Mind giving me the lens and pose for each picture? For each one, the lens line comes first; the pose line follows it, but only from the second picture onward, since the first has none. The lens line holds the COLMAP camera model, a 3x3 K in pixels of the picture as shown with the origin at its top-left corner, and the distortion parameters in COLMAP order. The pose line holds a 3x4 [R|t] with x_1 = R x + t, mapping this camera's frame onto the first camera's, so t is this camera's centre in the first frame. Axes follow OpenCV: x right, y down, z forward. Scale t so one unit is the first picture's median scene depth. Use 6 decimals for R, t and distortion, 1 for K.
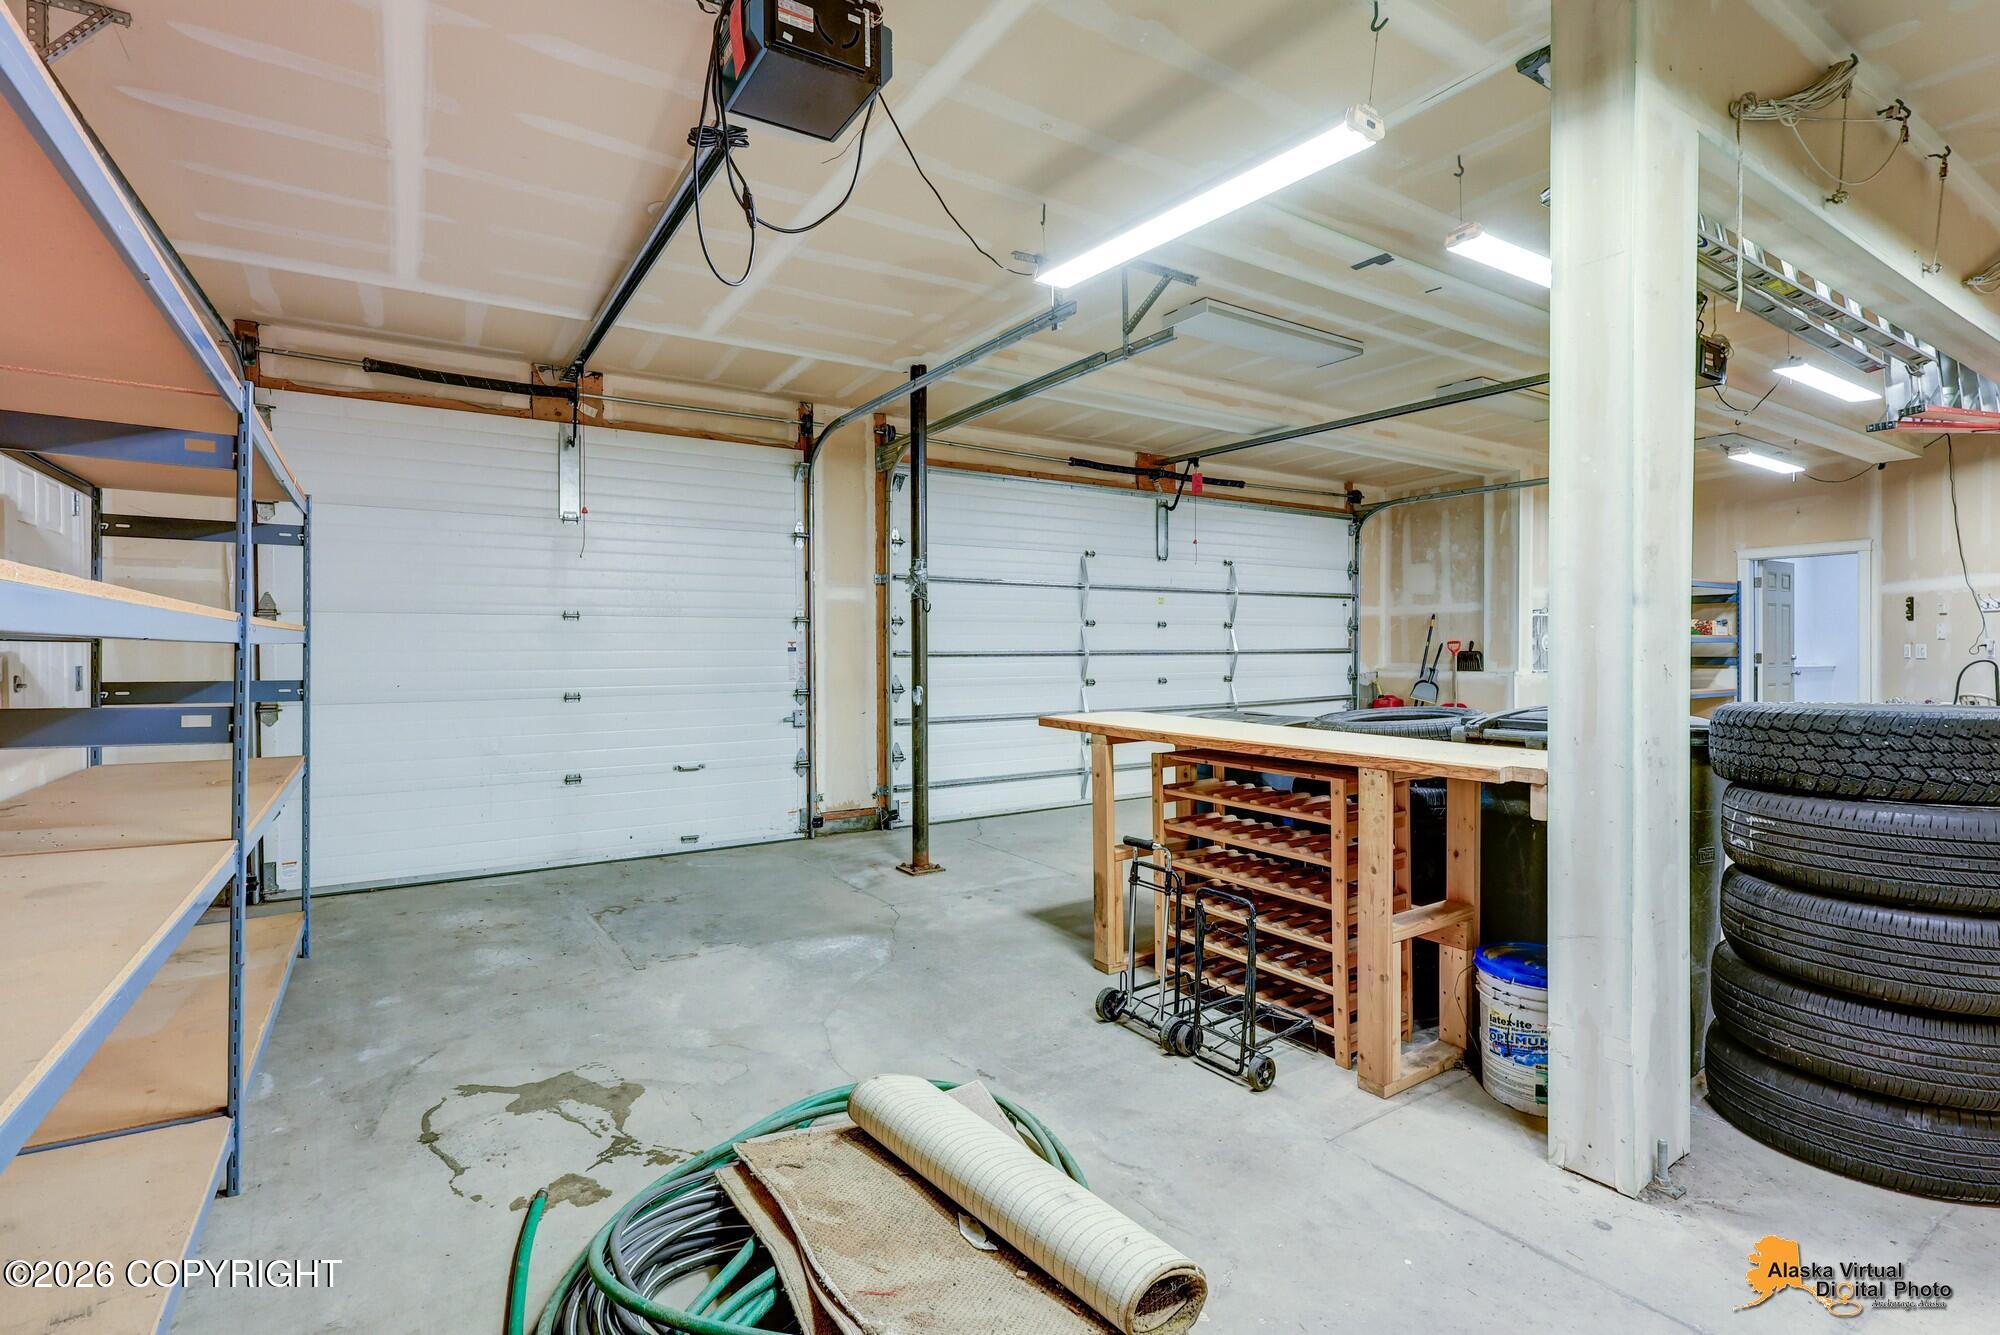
lens RADIAL K [[932.3, 0, 997.2], [0, 932.3, 653.3], [0, 0, 1]] dist [0.001975, 0.000114]
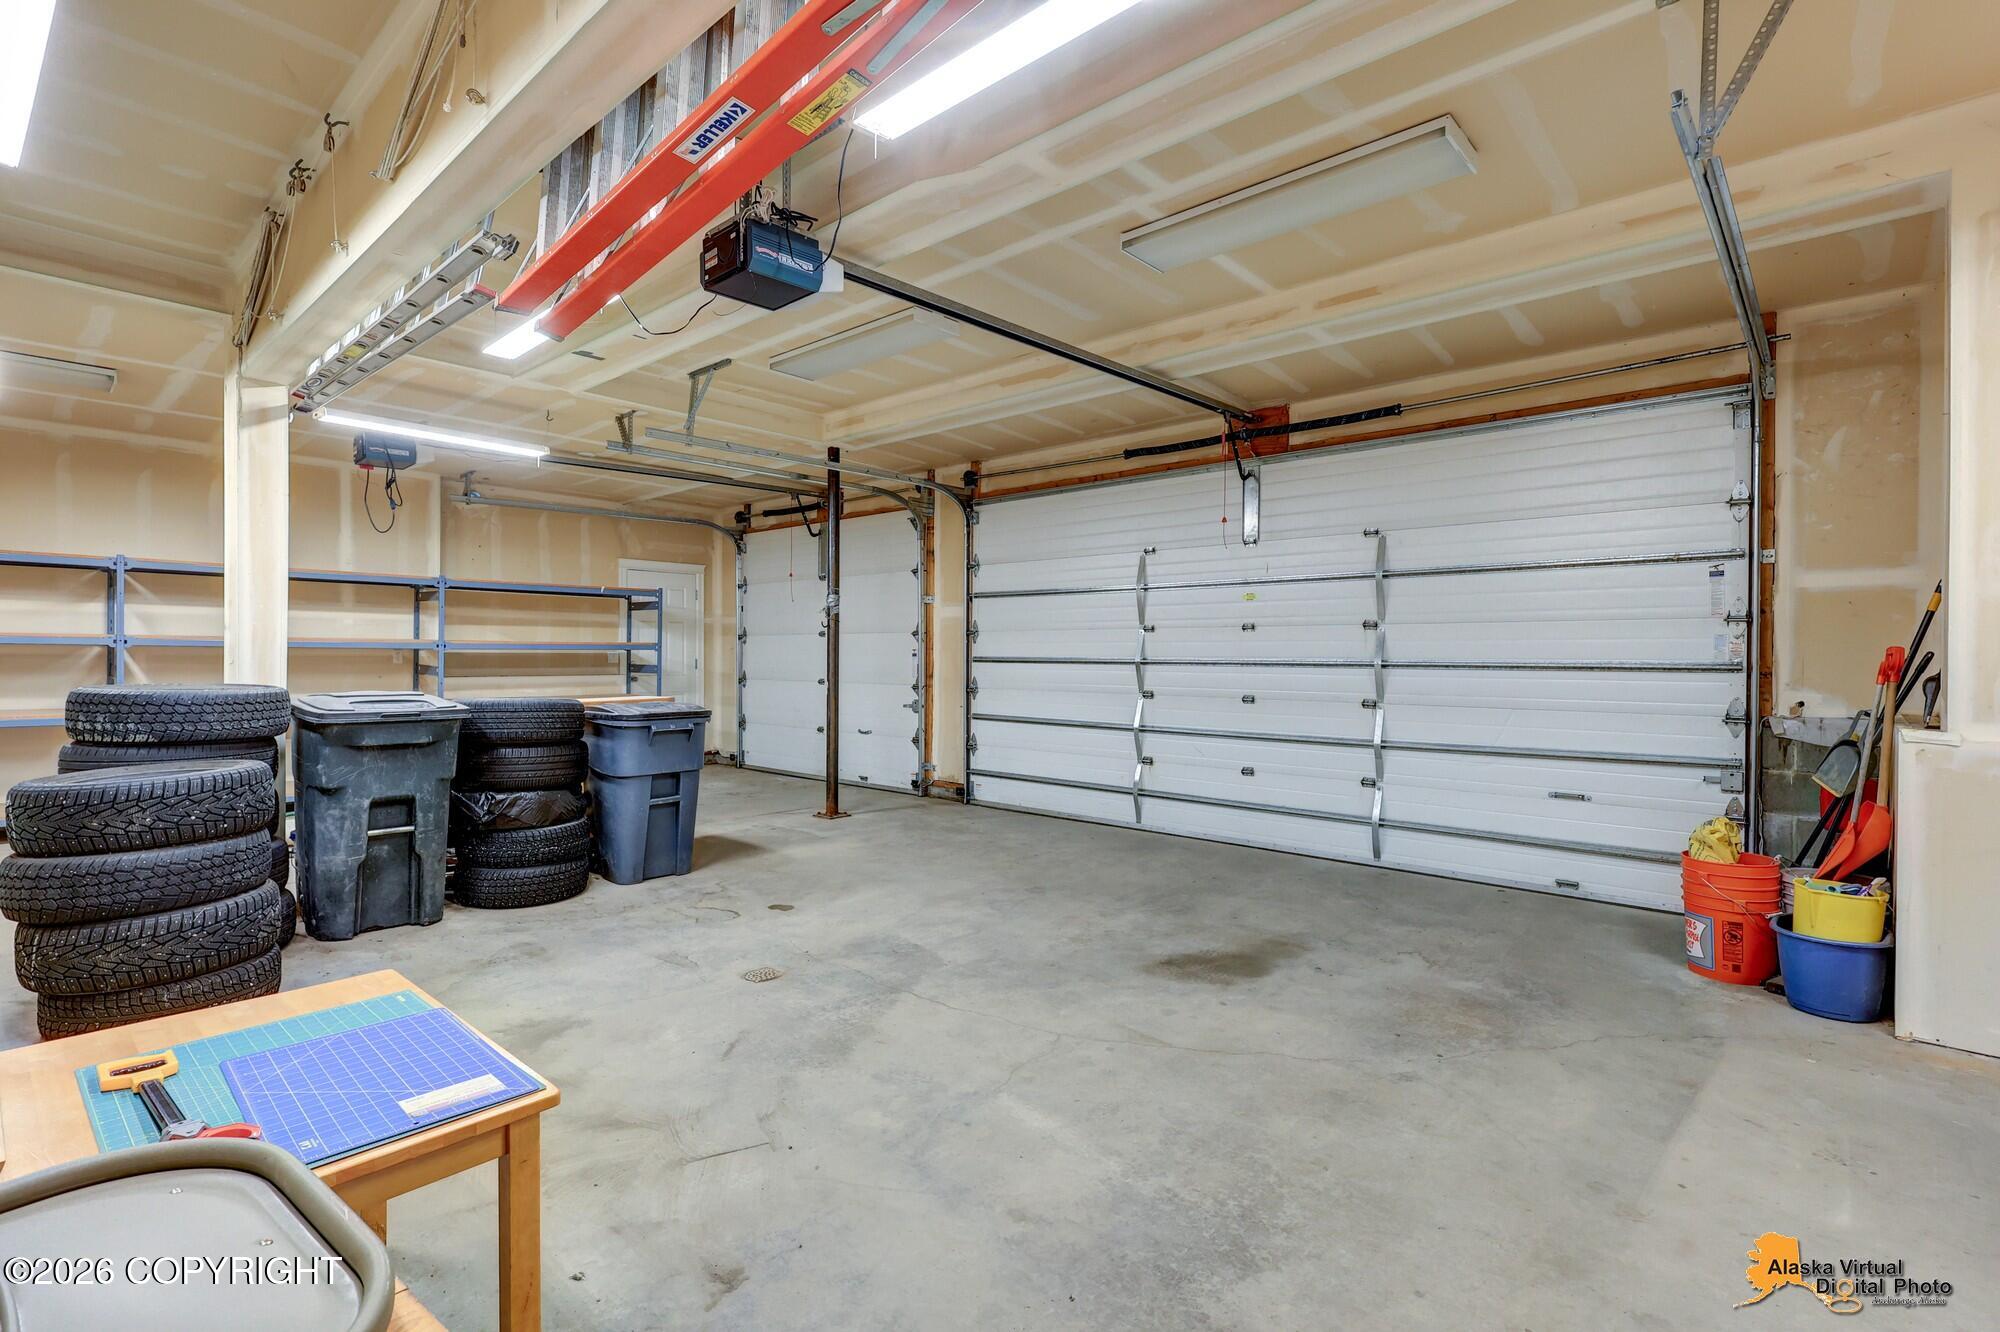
lens RADIAL K [[932.3, 0, 998.7], [0, 932.3, 664.9], [0, 0, 1]] dist [0.001975, 0.000114]
pose [[0.260268, 0.018442, -0.965360, 0.928443], [-0.008637, 0.999822, 0.016772, -0.011081], [0.965498, 0.003972, 0.260381, 0.626911]]
